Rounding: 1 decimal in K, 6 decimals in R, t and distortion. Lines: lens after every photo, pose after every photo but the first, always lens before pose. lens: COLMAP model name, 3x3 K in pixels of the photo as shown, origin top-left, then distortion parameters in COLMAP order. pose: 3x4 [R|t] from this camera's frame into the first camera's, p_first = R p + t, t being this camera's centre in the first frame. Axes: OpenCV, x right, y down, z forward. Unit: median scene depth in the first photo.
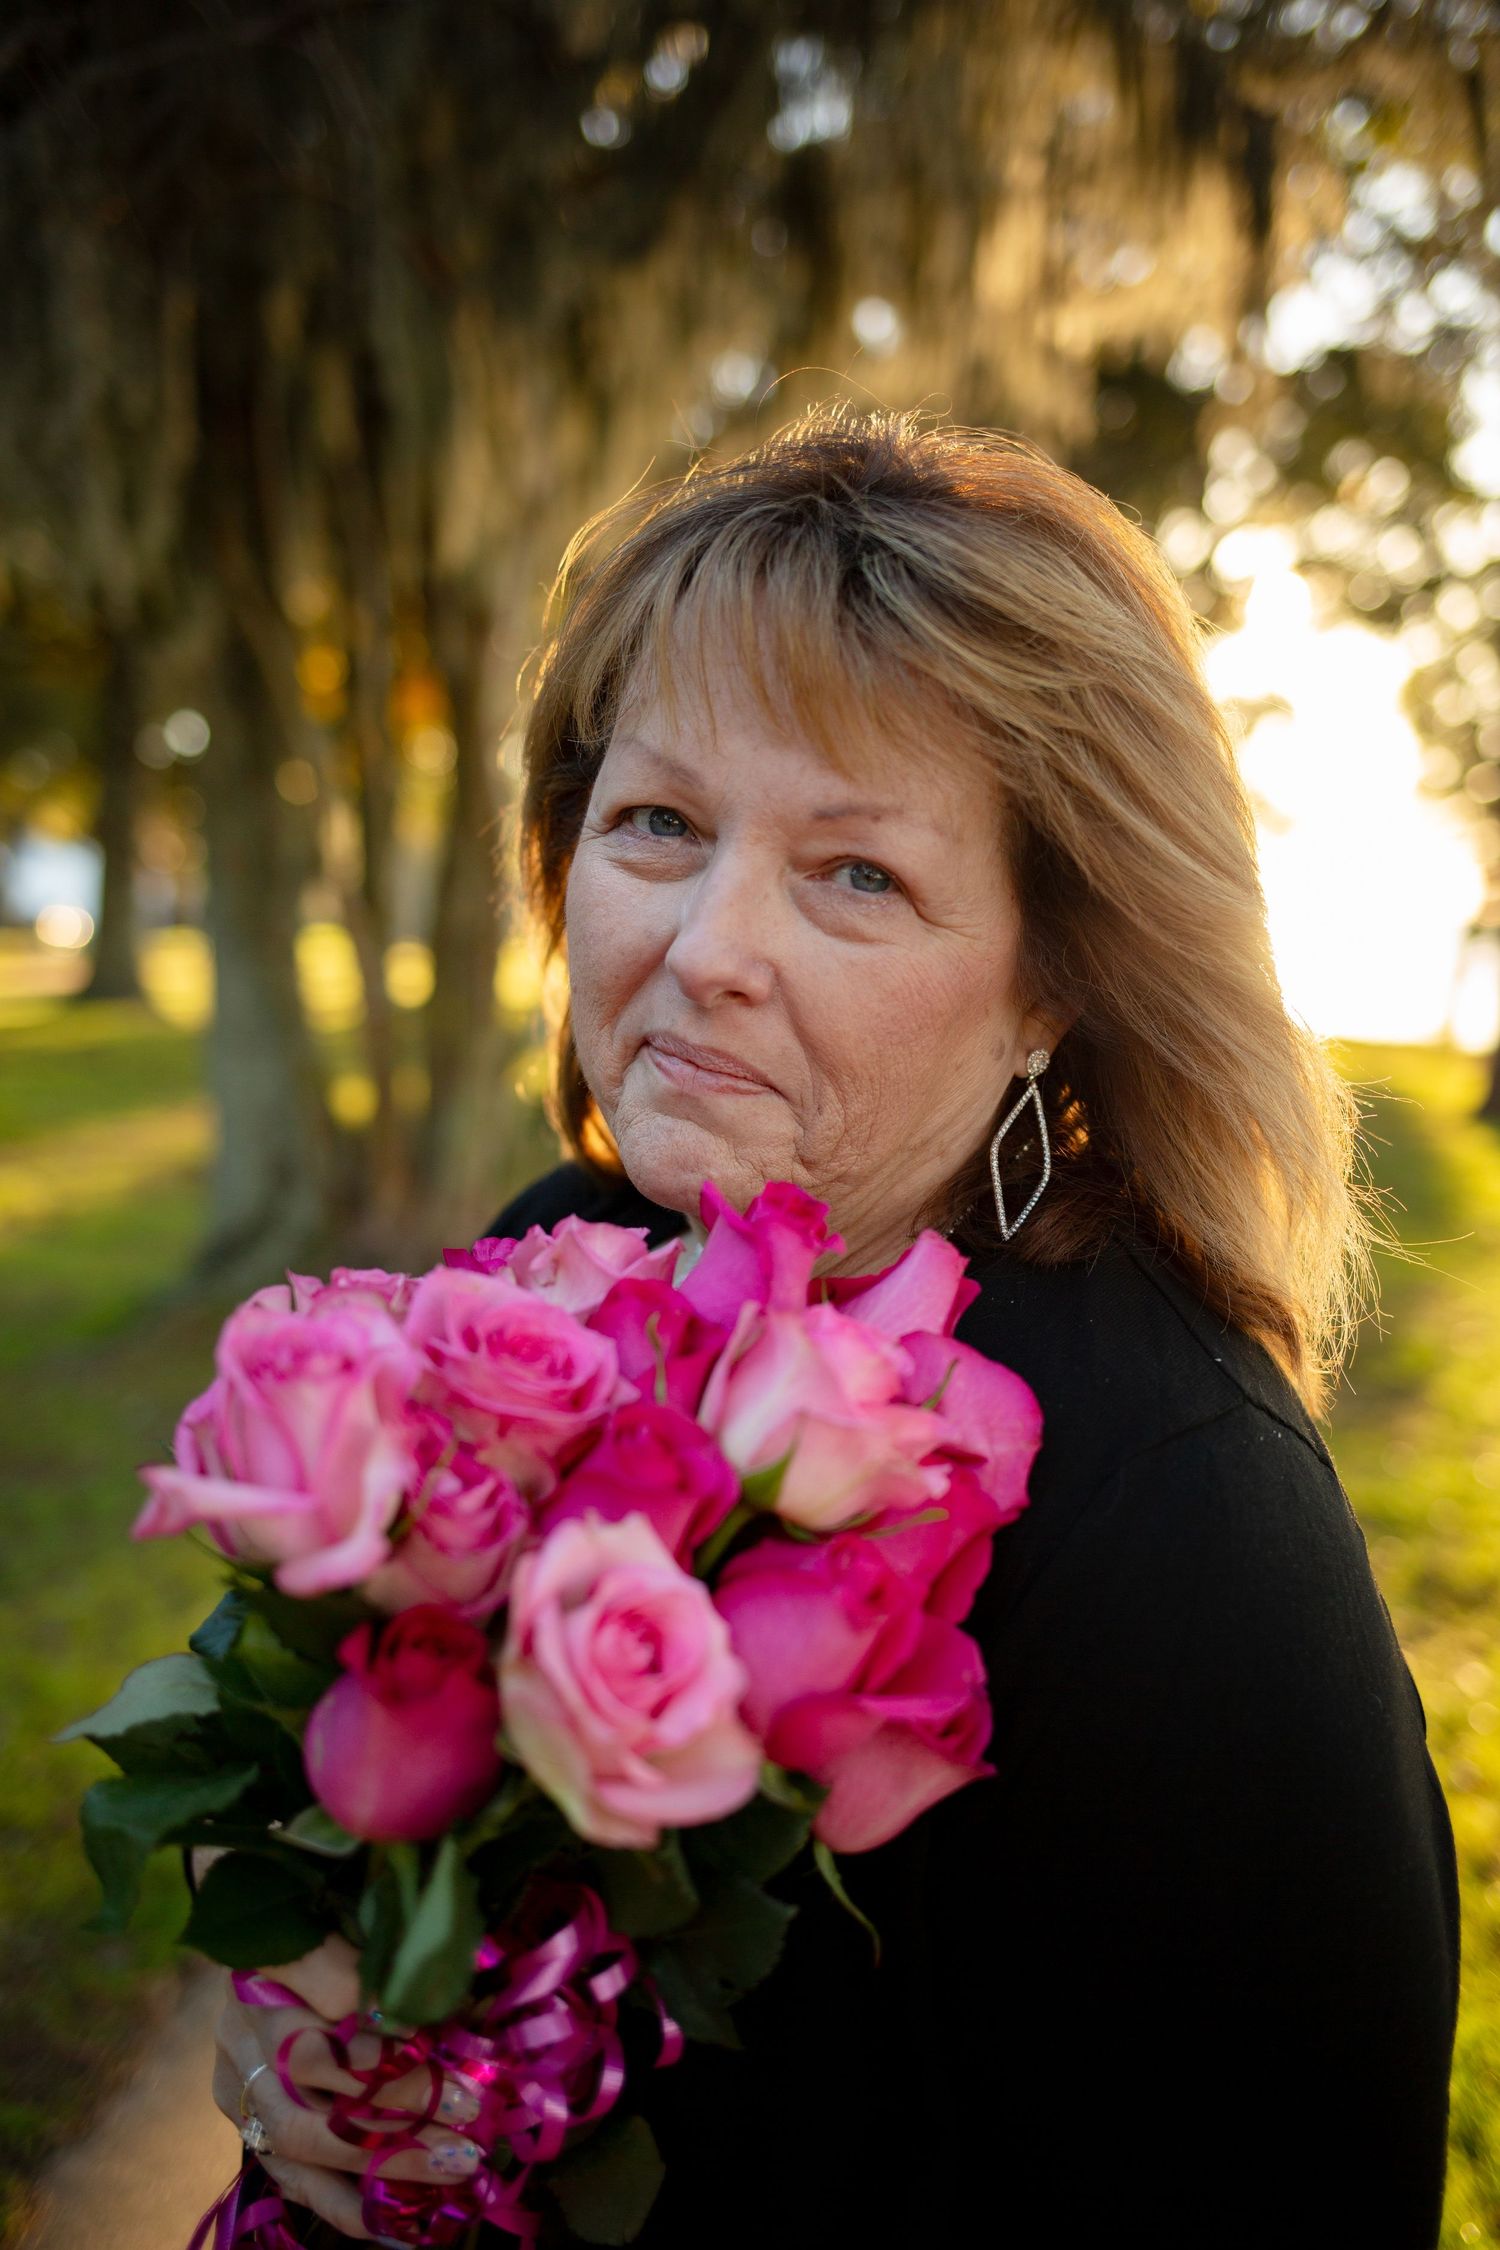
lens RADIAL K [[2182.3, 0, 750.0], [0, 2182.3, 1125.0], [0, 0, 1]] dist [-0.039017, 0.019688]
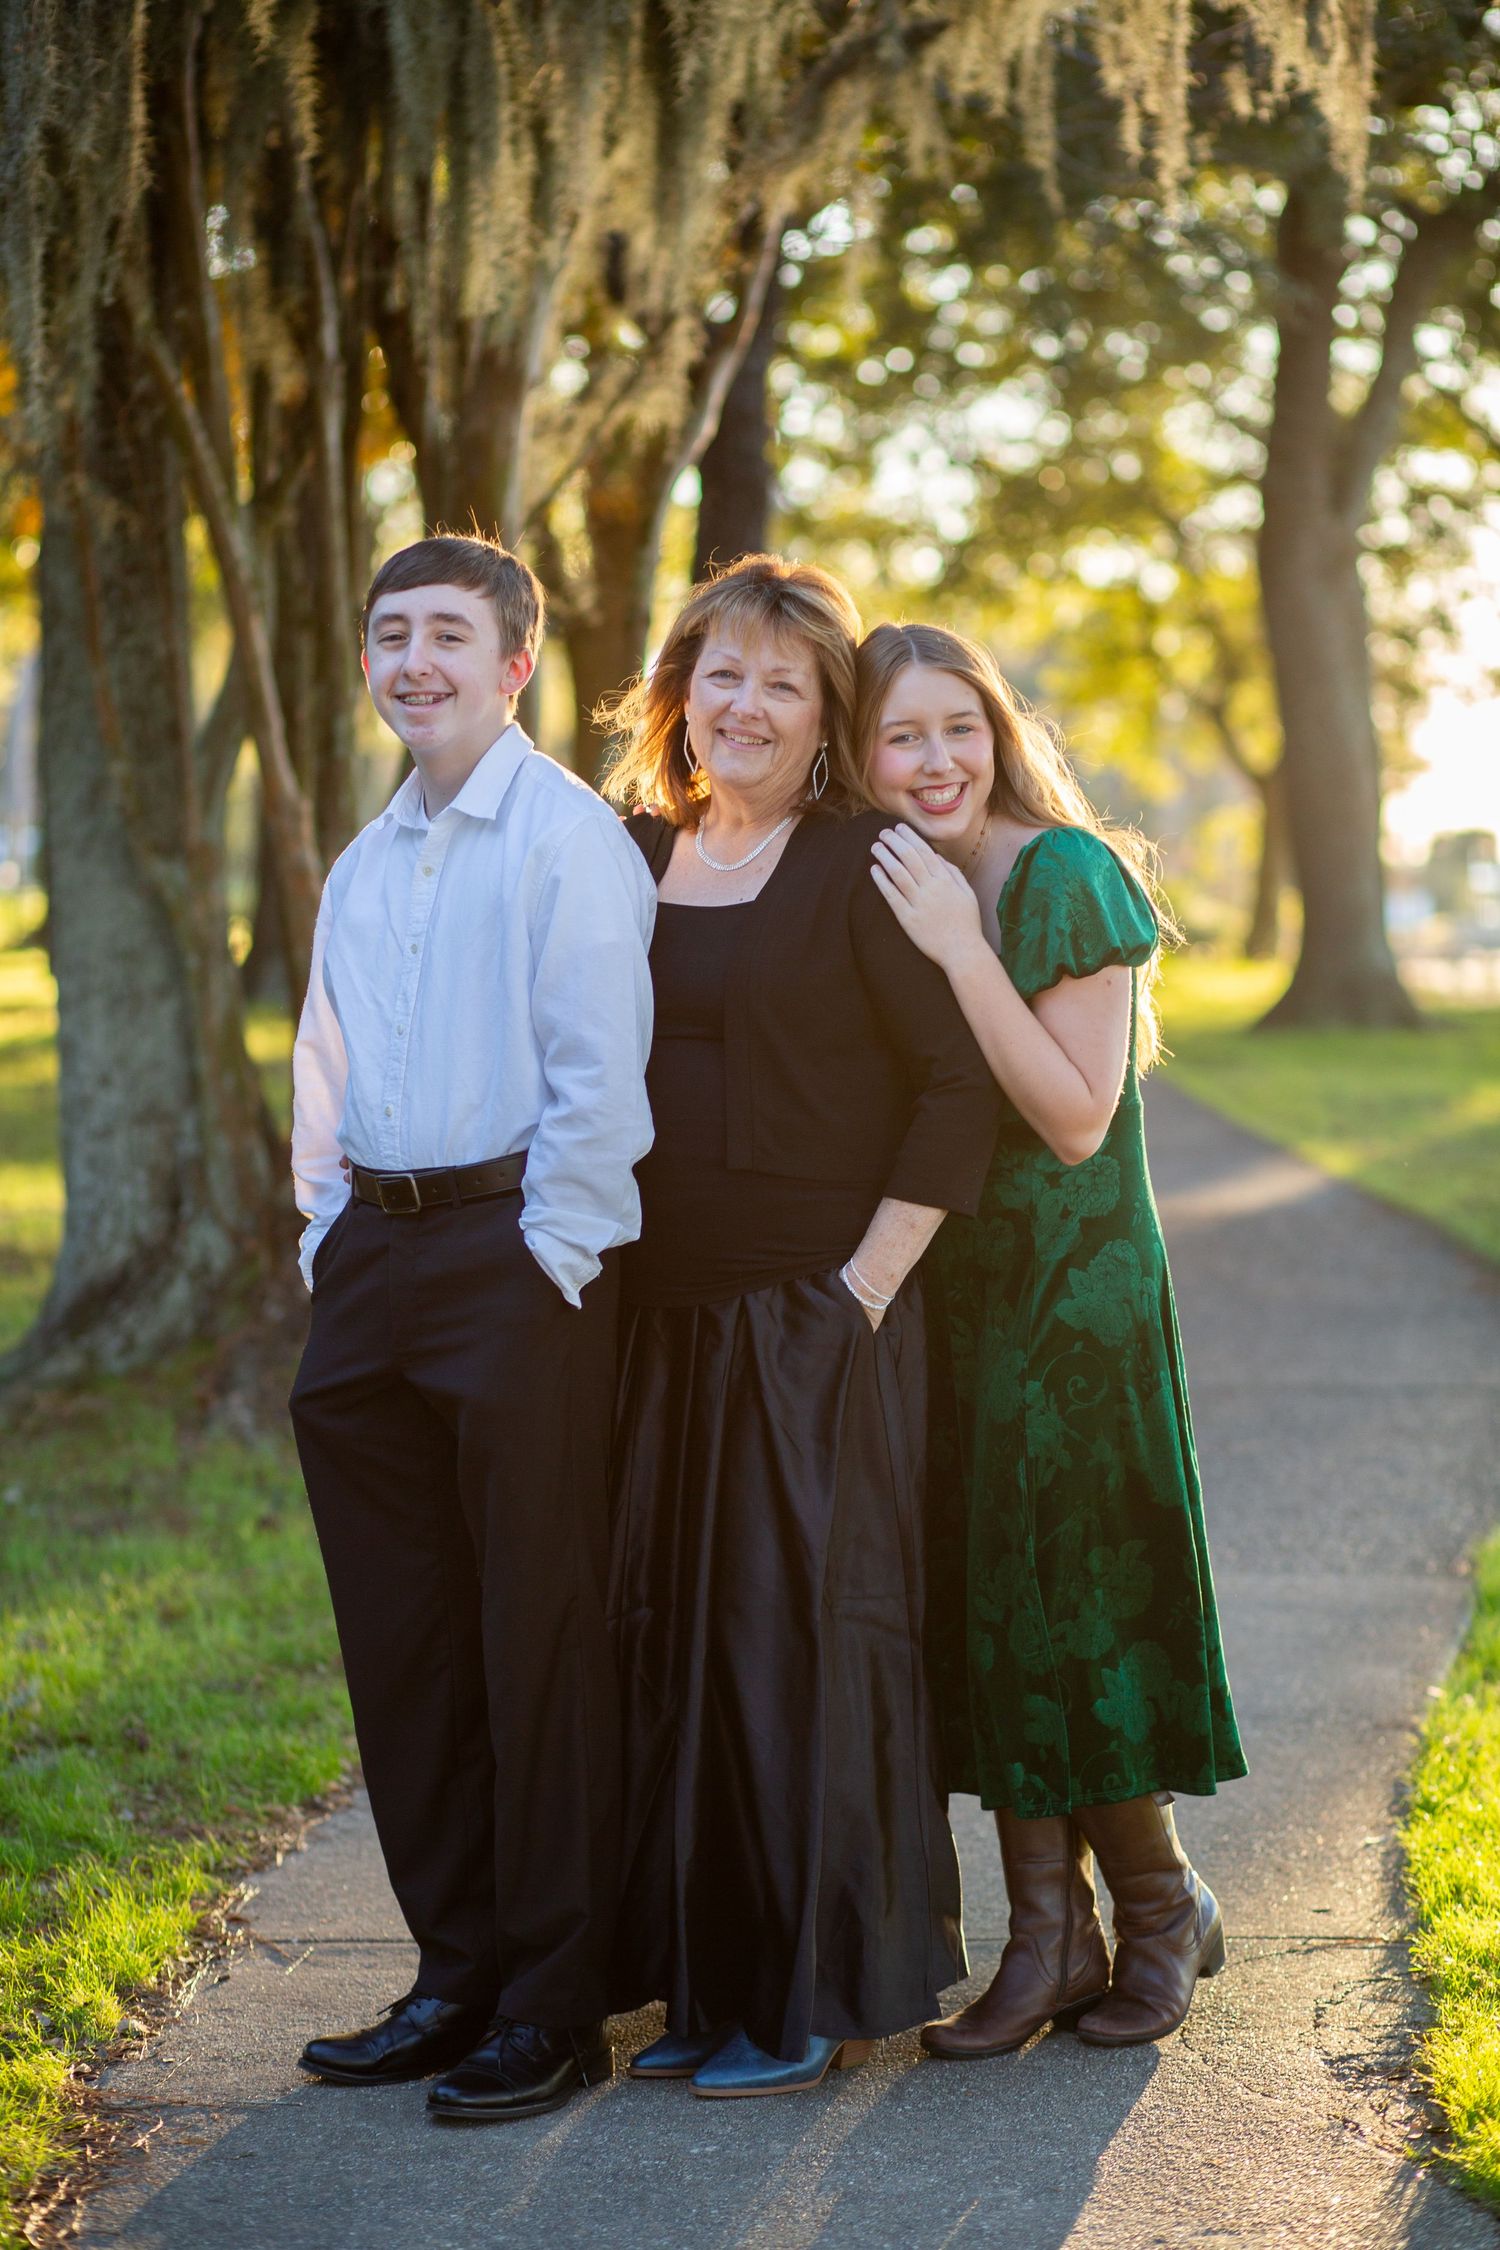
lens RADIAL K [[5470.2, 0, 700.9], [0, 5470.2, 1119.8], [0, 0, 1]] dist [-0.013362, -0.812780]
pose [[0.998324, 0.011518, -0.056712, 0.046522], [-0.013977, 0.998970, -0.043162, 0.088304], [0.056157, 0.043882, 0.997457, -0.805818]]
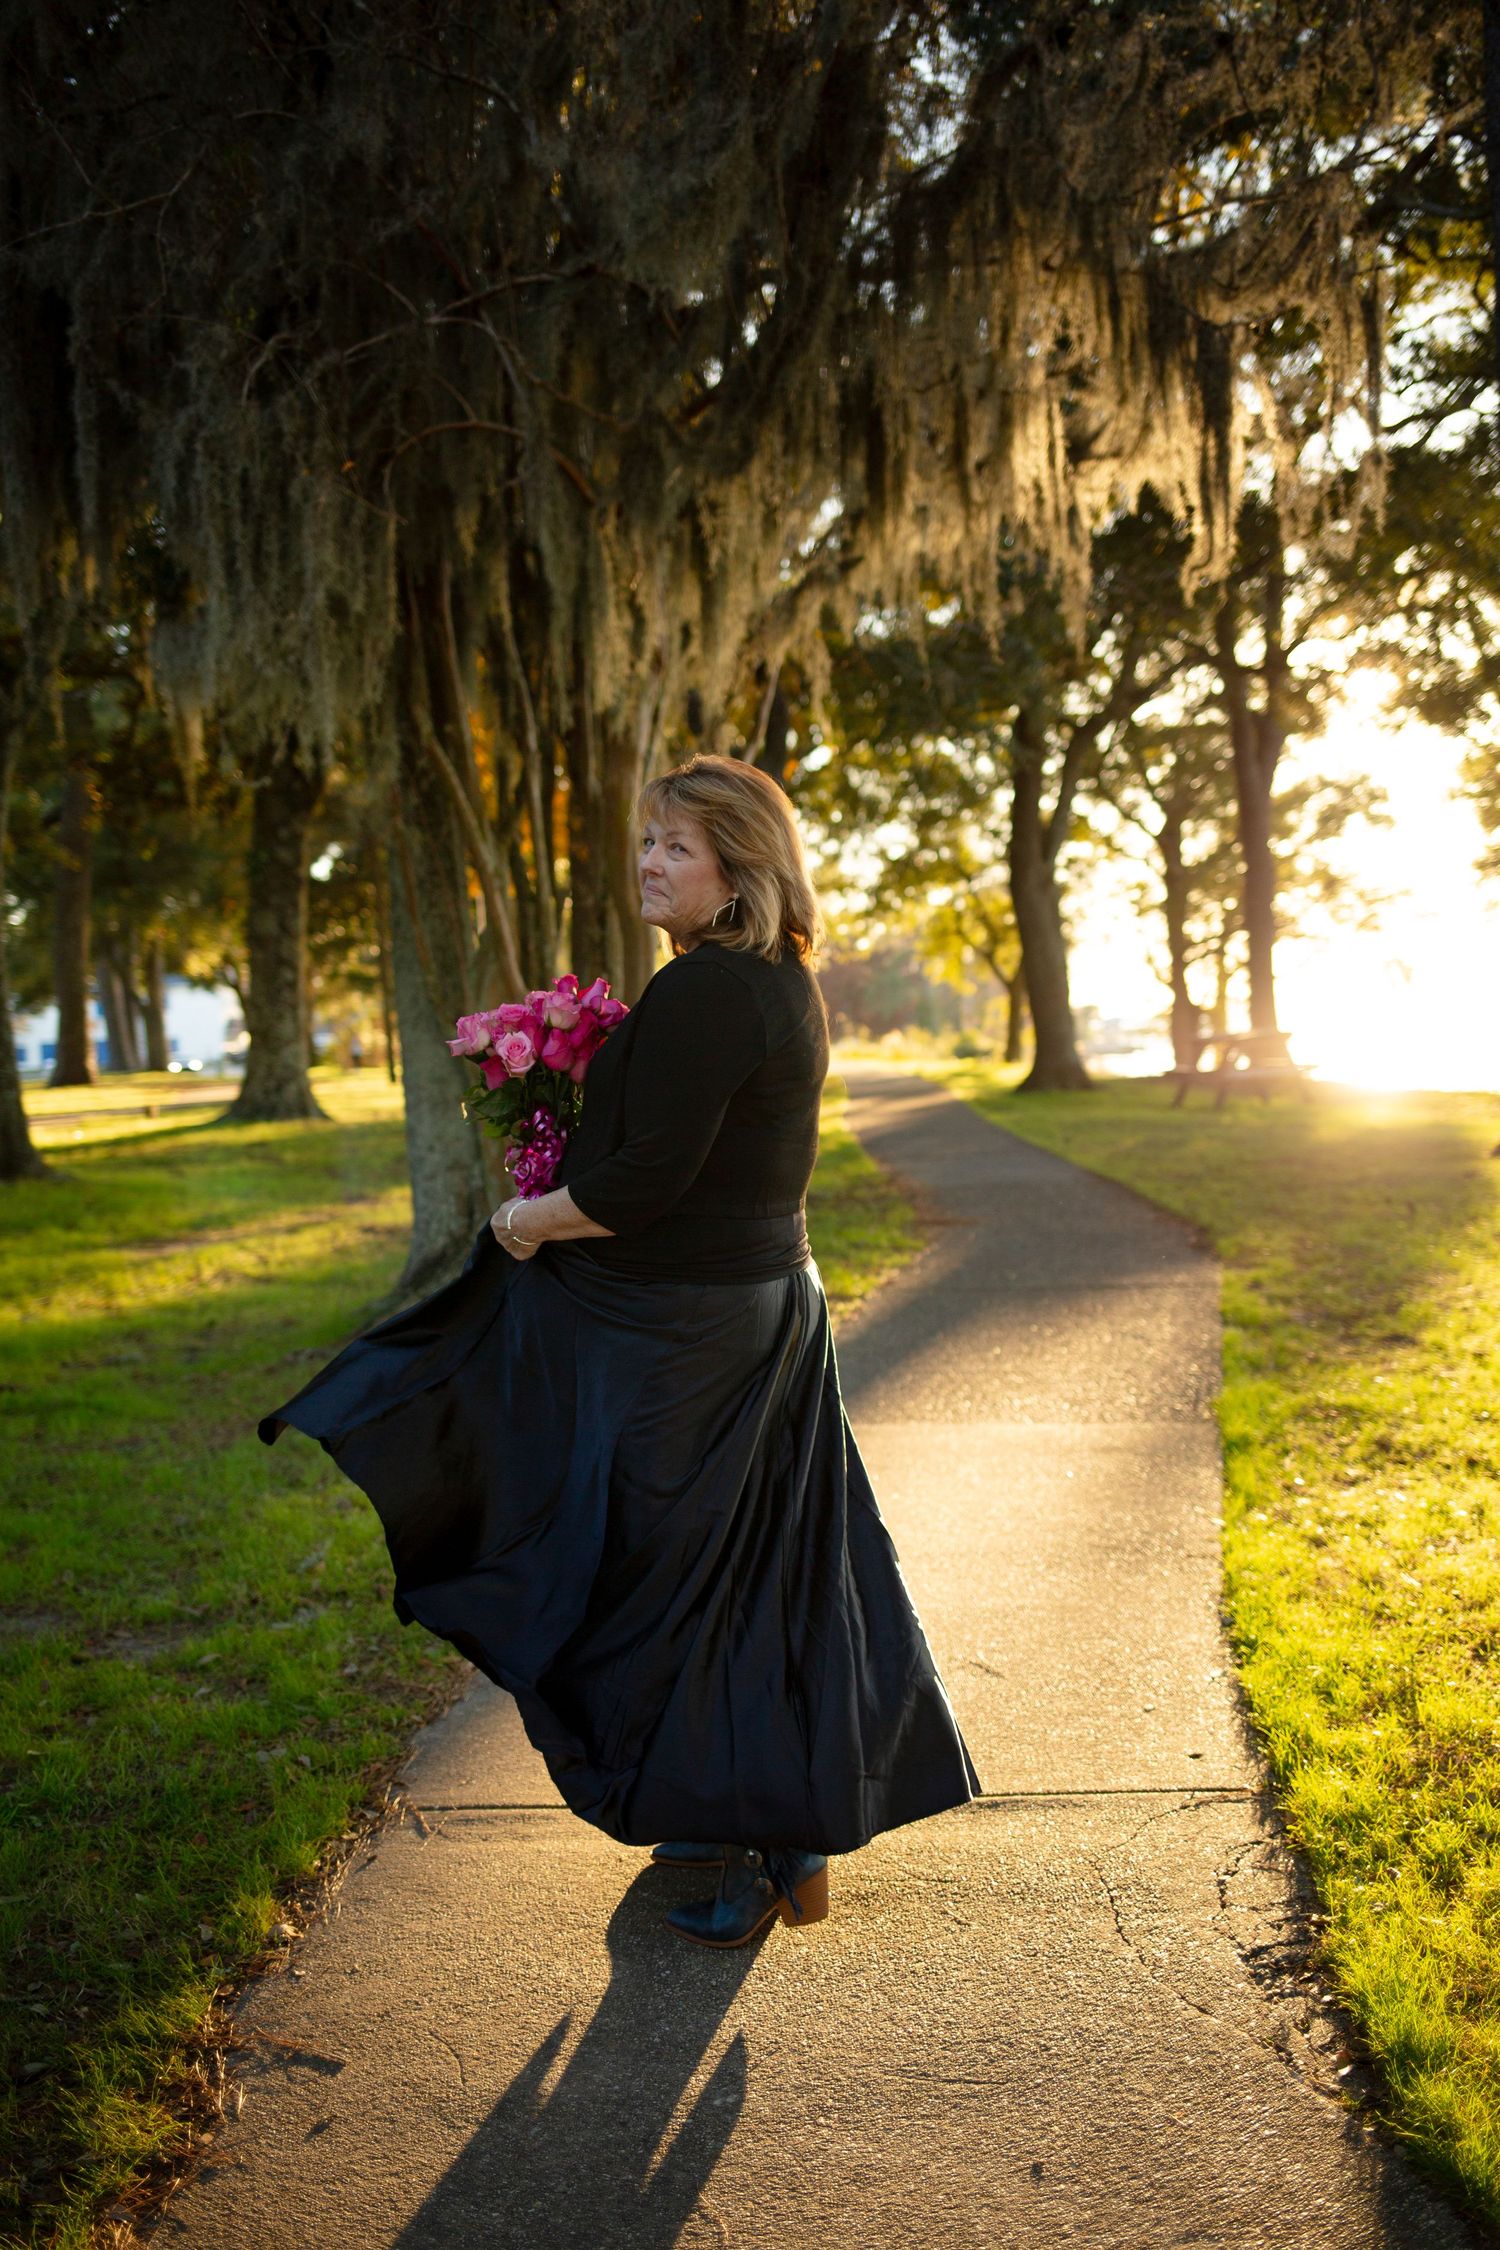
lens RADIAL K [[2182.3, 0, 750.0], [0, 2182.3, 1125.0], [0, 0, 1]] dist [-0.039017, 0.019688]
pose [[0.997117, -0.027586, -0.070690, 0.035539], [0.024230, 0.998558, -0.047907, 0.049028], [0.071909, 0.046056, 0.996347, -0.252708]]
